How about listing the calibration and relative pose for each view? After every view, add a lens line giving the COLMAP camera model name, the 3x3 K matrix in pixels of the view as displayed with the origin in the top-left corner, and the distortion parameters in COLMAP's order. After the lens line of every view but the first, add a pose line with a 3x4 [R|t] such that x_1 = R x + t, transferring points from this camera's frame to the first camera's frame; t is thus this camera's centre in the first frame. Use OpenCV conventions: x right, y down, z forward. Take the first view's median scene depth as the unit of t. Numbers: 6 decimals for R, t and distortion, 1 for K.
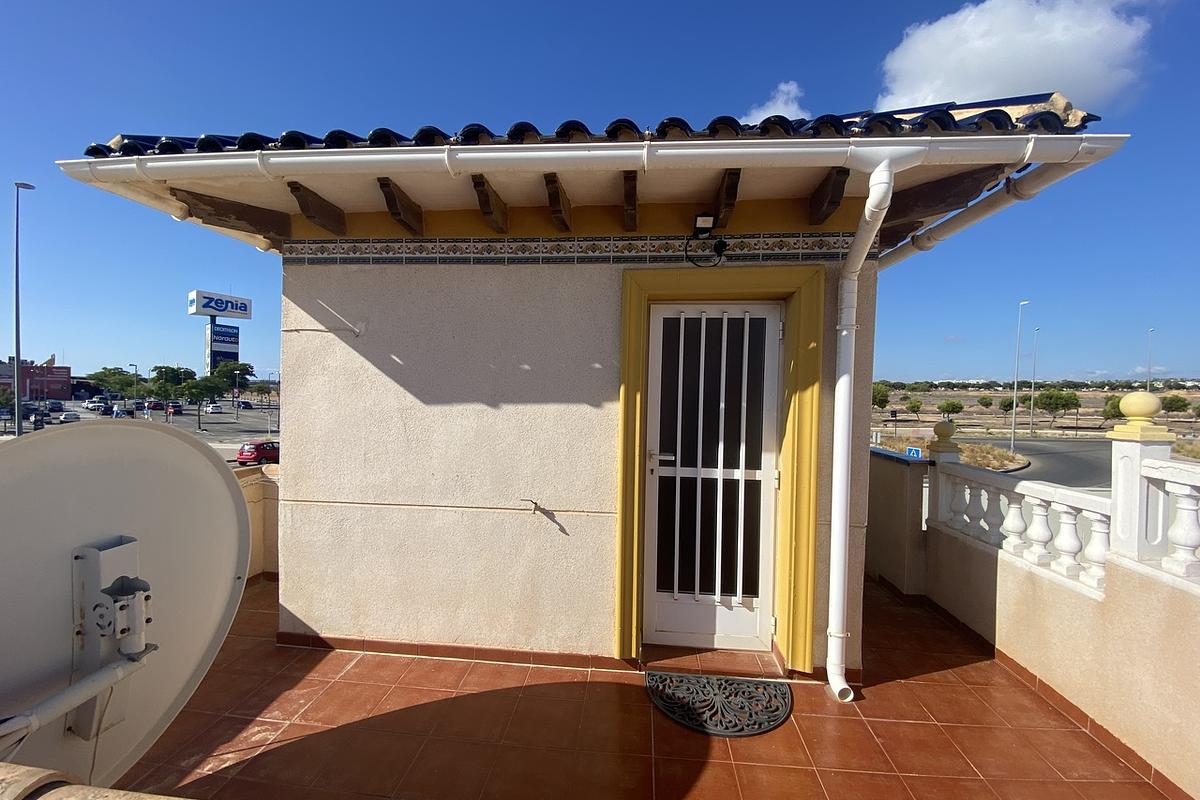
lens RADIAL K [[488.5, 0, 600.0], [0, 488.5, 400.0], [0, 0, 1]] dist [0.048998, -0.038647]
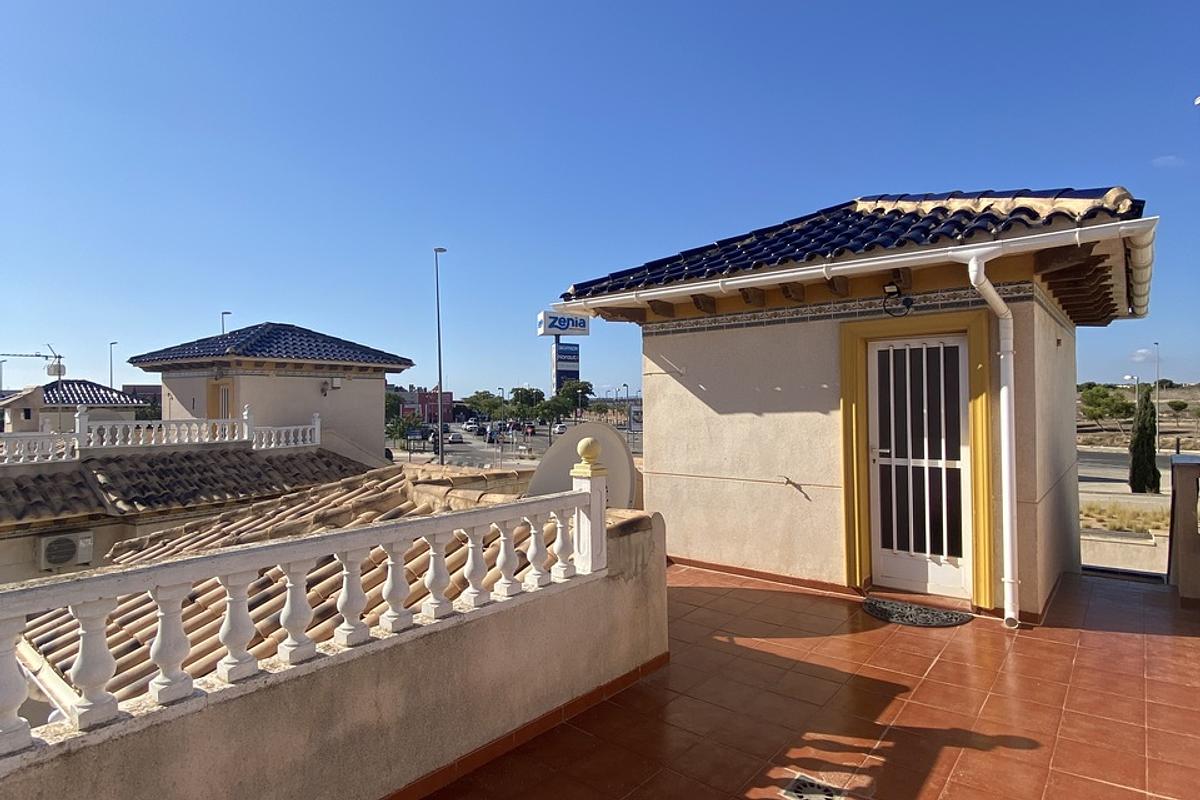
lens RADIAL K [[488.5, 0, 600.0], [0, 488.5, 400.0], [0, 0, 1]] dist [0.048998, -0.038647]
pose [[0.805253, -0.034444, -0.591930, 0.332580], [0.016982, 0.999242, -0.035043, 0.009414], [0.592688, 0.018166, 0.805227, -0.626809]]
